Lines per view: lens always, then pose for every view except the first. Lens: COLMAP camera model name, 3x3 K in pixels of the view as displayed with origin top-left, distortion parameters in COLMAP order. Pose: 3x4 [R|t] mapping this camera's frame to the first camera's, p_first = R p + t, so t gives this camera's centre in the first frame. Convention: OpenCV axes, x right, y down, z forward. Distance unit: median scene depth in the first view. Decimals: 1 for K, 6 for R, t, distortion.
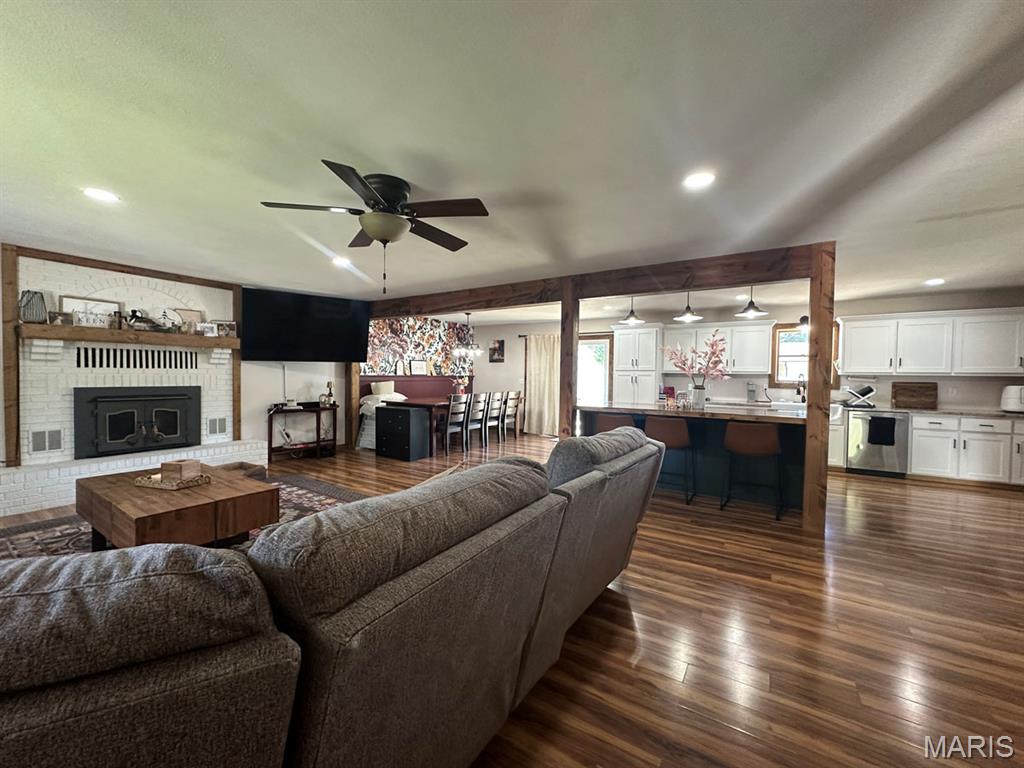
lens RADIAL K [[409.4, 0, 511.5], [0, 409.4, 384.7], [0, 0, 1]] dist [-0.002534, 0.000719]
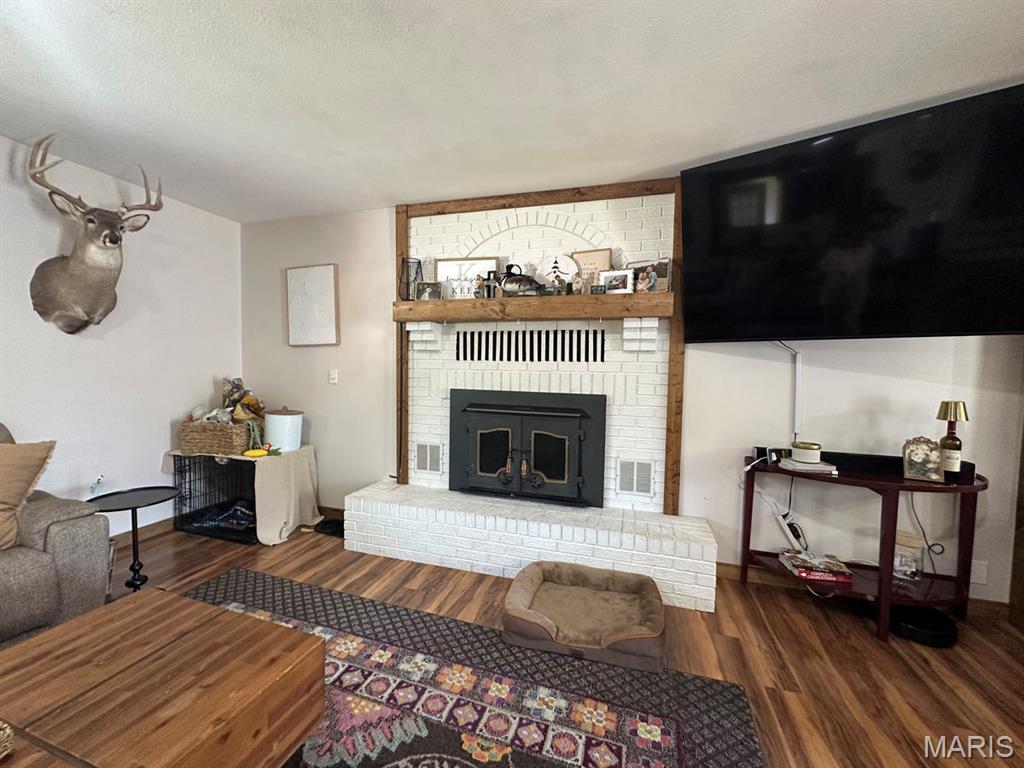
lens RADIAL K [[409.4, 0, 511.5], [0, 409.4, 384.7], [0, 0, 1]] dist [-0.002534, 0.000719]
pose [[0.270305, 0.037280, -0.962053, -0.354379], [-0.038842, 0.998859, 0.027793, -0.023690], [0.961991, 0.029856, 0.271444, 0.893375]]
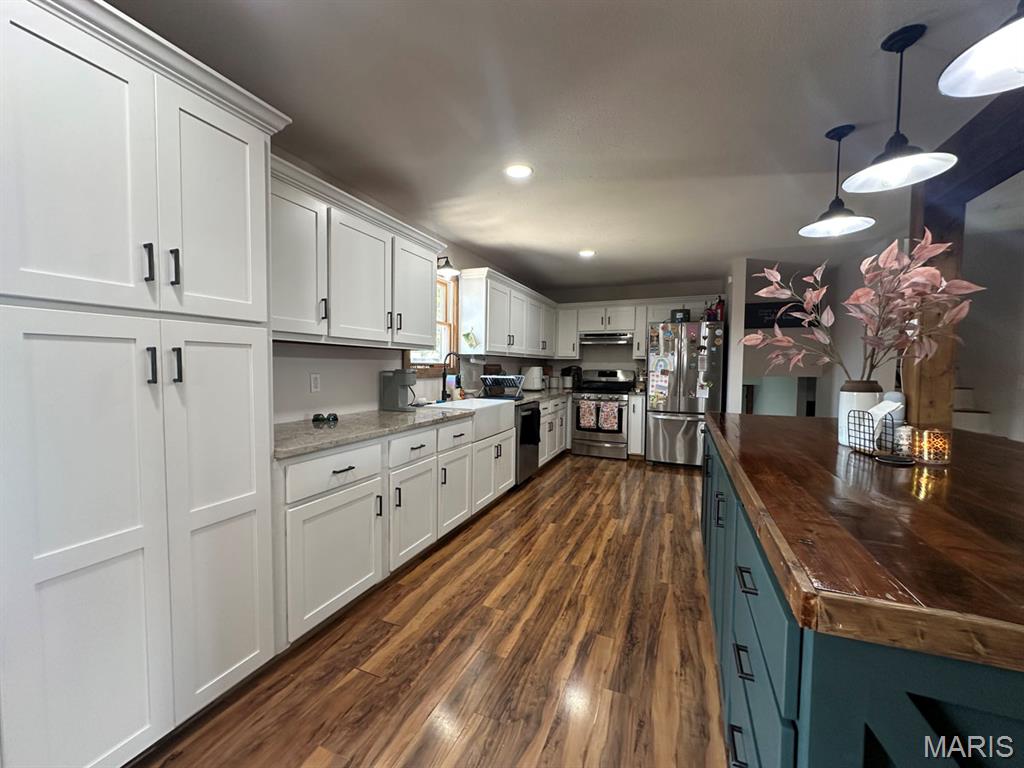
lens RADIAL K [[409.4, 0, 511.5], [0, 409.4, 384.7], [0, 0, 1]] dist [-0.002534, 0.000719]
pose [[-0.174000, -0.060203, 0.982904, 0.172240], [0.011410, 0.997939, 0.063144, -0.023229], [-0.984679, 0.022202, -0.172955, 1.480239]]
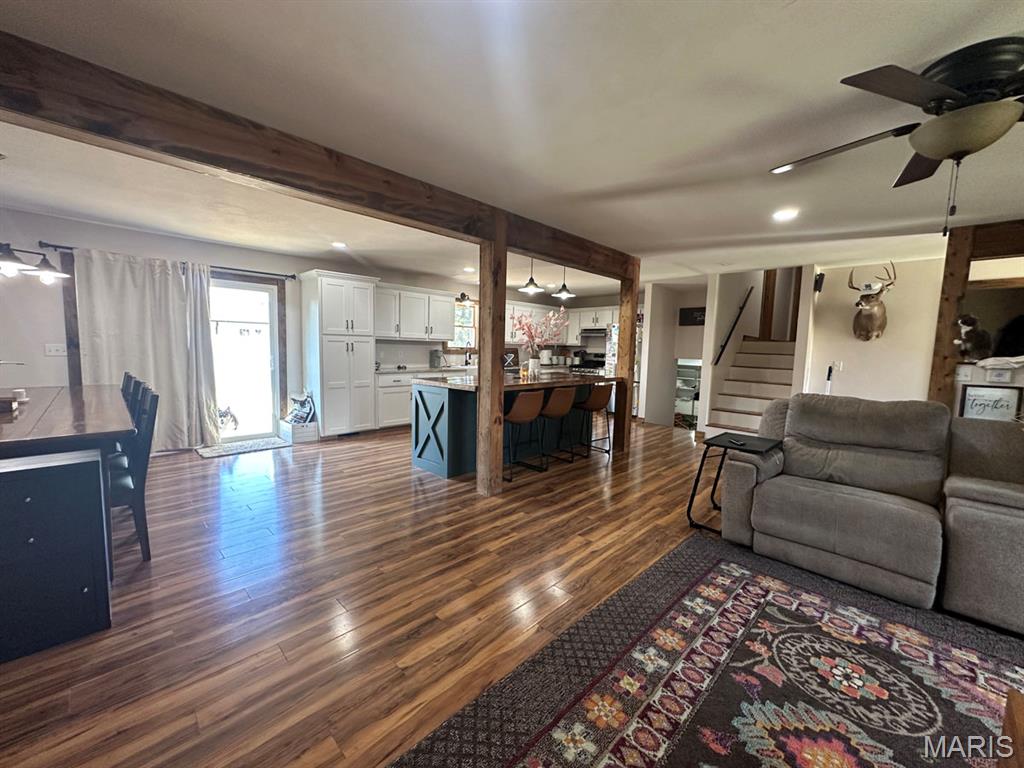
lens RADIAL K [[409.4, 0, 511.5], [0, 409.4, 384.7], [0, 0, 1]] dist [-0.002534, 0.000719]
pose [[0.207479, -0.098898, 0.973227, -0.656257], [0.000951, 0.994896, 0.100897, -0.032727], [-0.978239, -0.020009, 0.206514, 0.907596]]
